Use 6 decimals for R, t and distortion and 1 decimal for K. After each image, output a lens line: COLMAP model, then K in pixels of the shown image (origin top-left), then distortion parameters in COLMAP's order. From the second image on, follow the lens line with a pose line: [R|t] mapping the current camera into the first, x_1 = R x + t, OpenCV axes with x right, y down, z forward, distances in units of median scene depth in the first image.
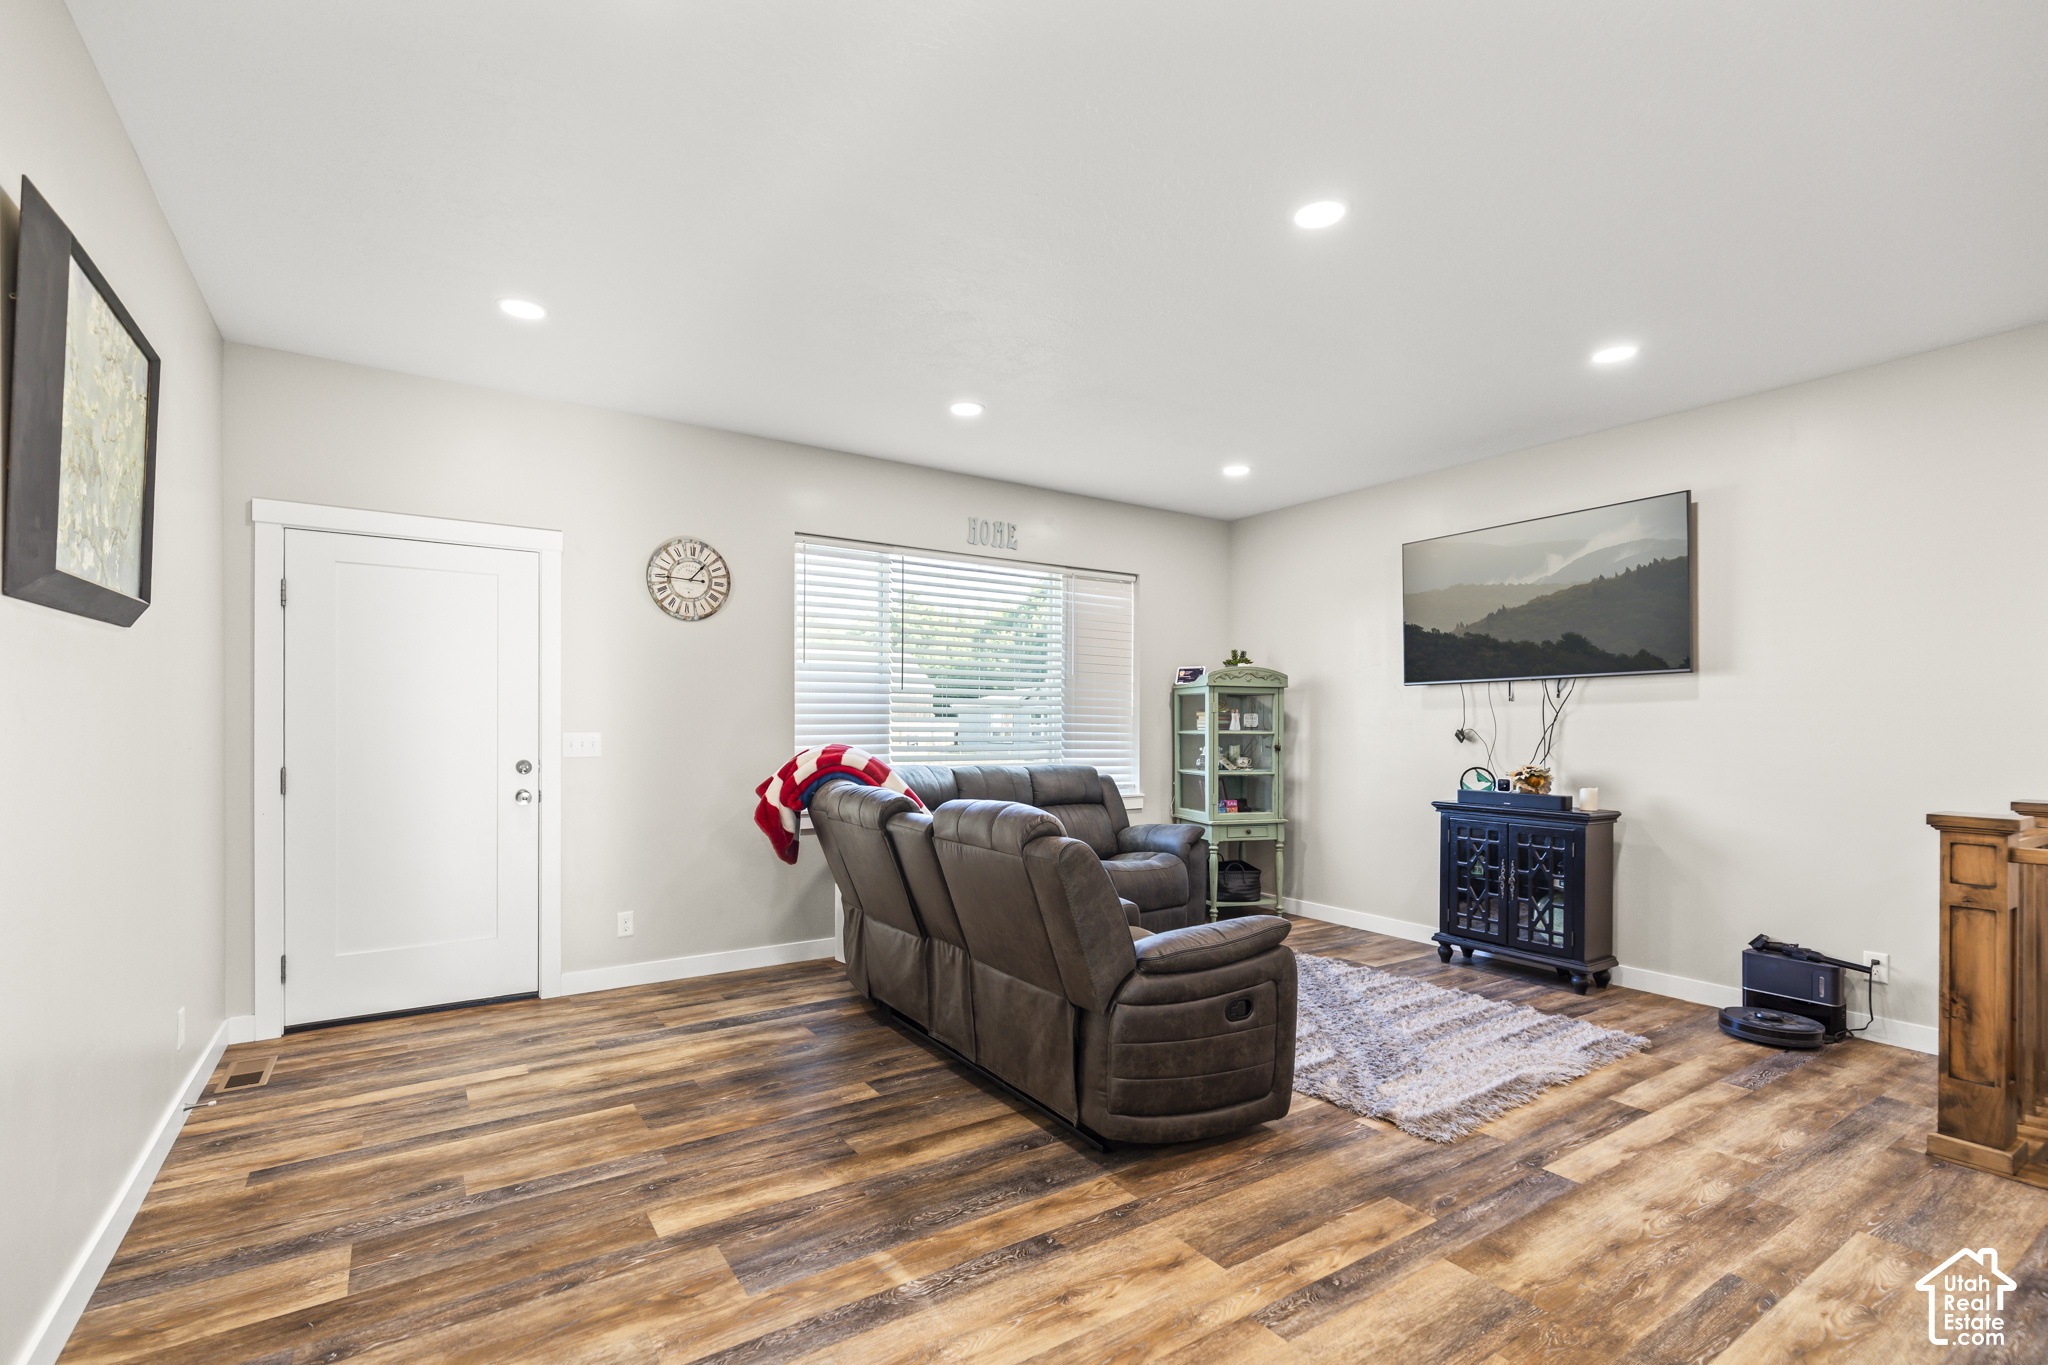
lens RADIAL K [[914.7, 0, 1016.9], [0, 914.7, 709.1], [0, 0, 1]] dist [0.009391, -0.000167]
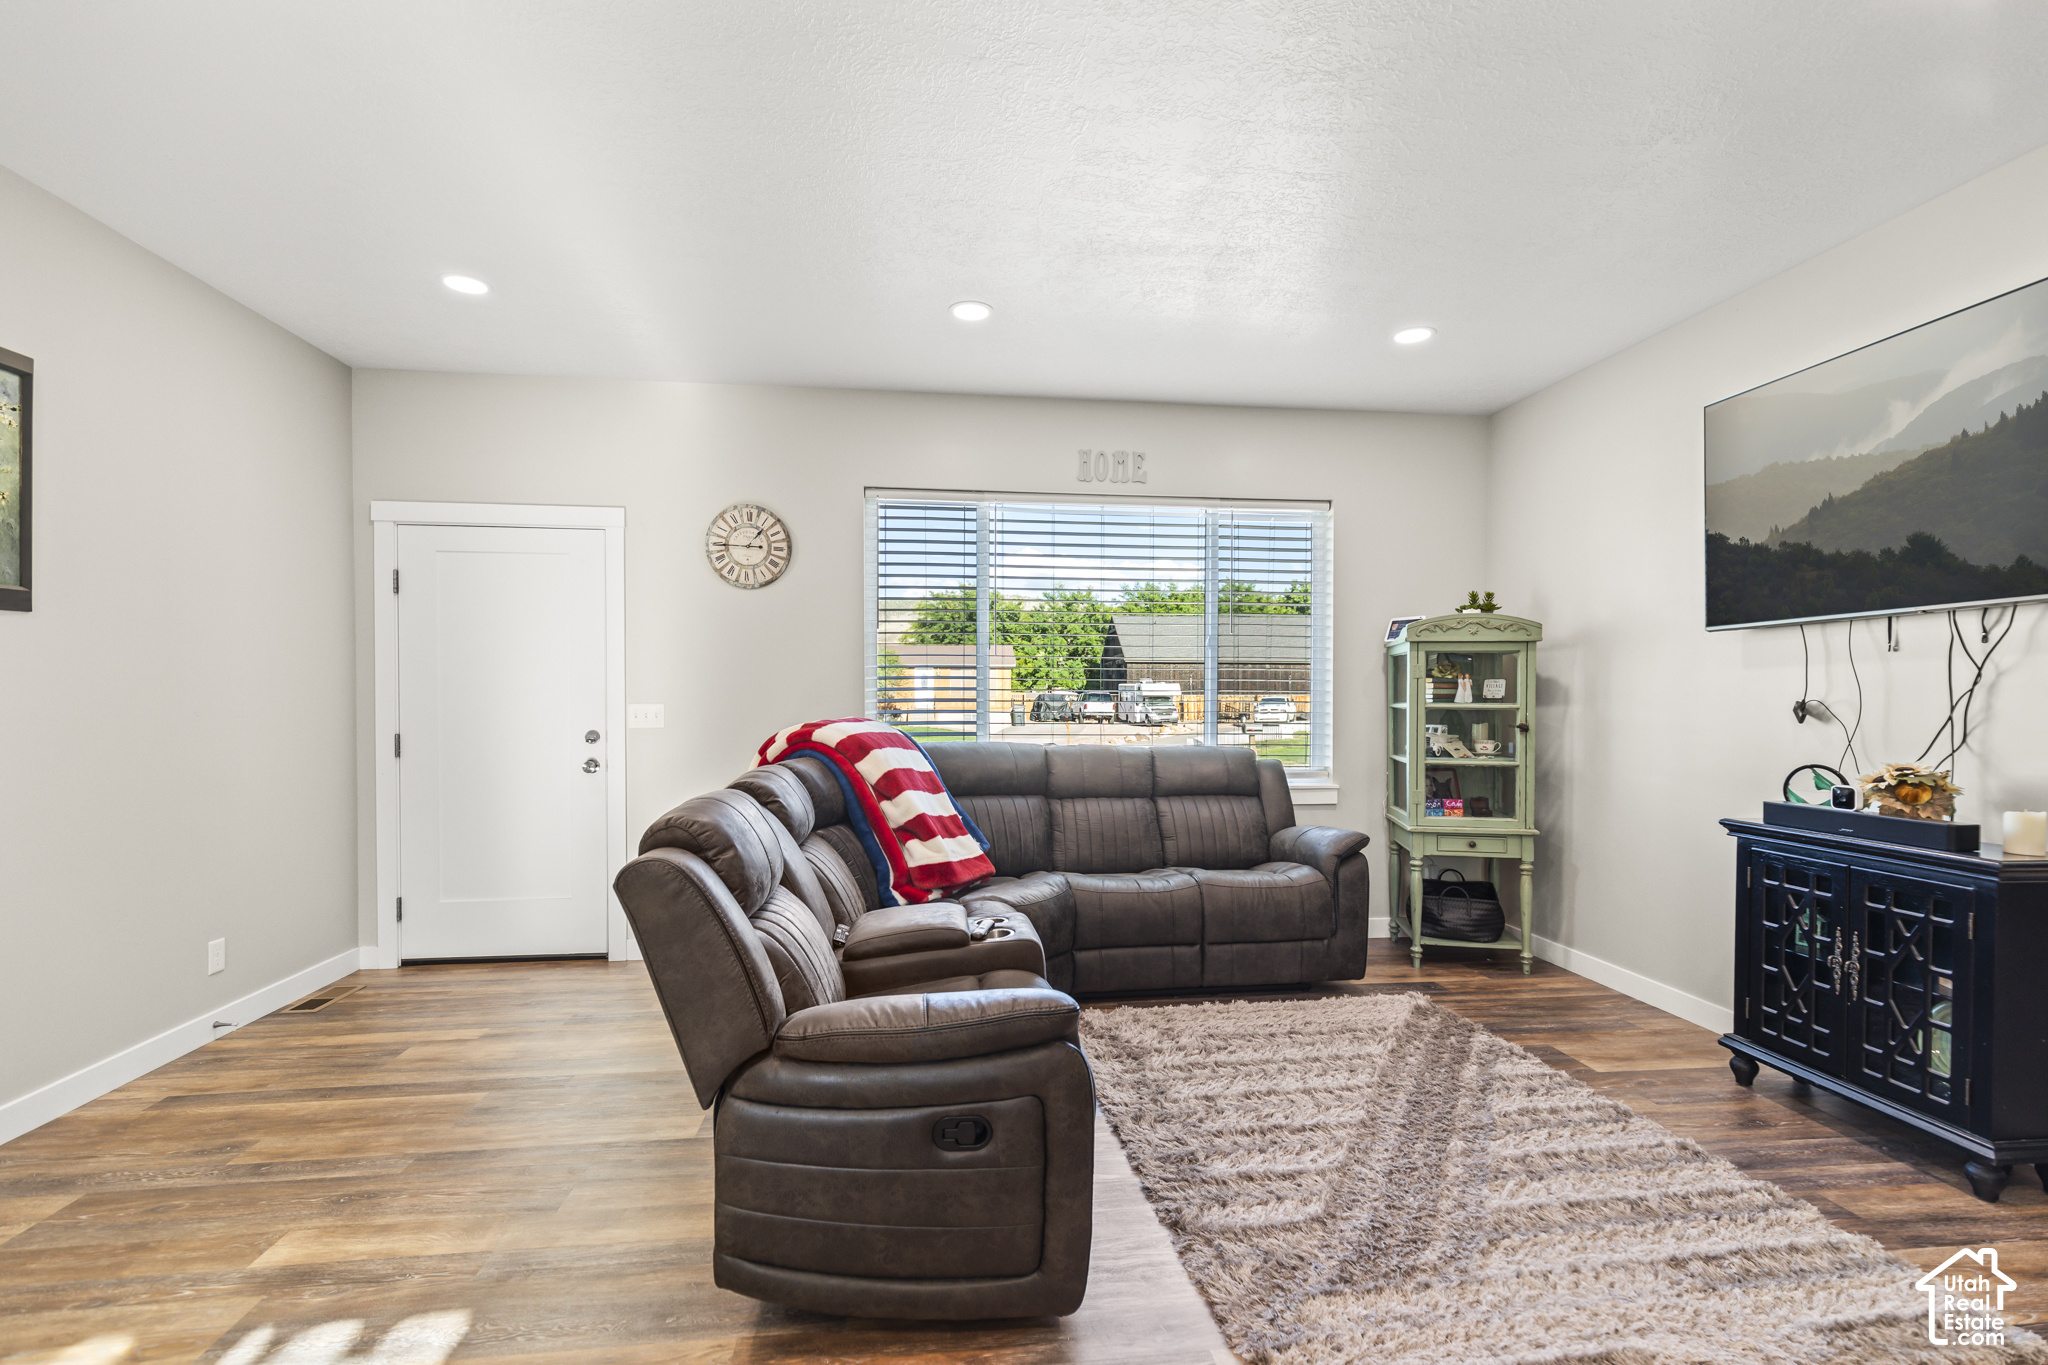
lens RADIAL K [[916.2, 0, 1036.2], [0, 916.2, 691.6], [0, 0, 1]] dist [0.005539, 0.000642]
pose [[0.895136, -0.004889, -0.445767, 0.331233], [0.009533, 0.999921, 0.008176, 0.006763], [0.445691, -0.011568, 0.895112, 0.257116]]
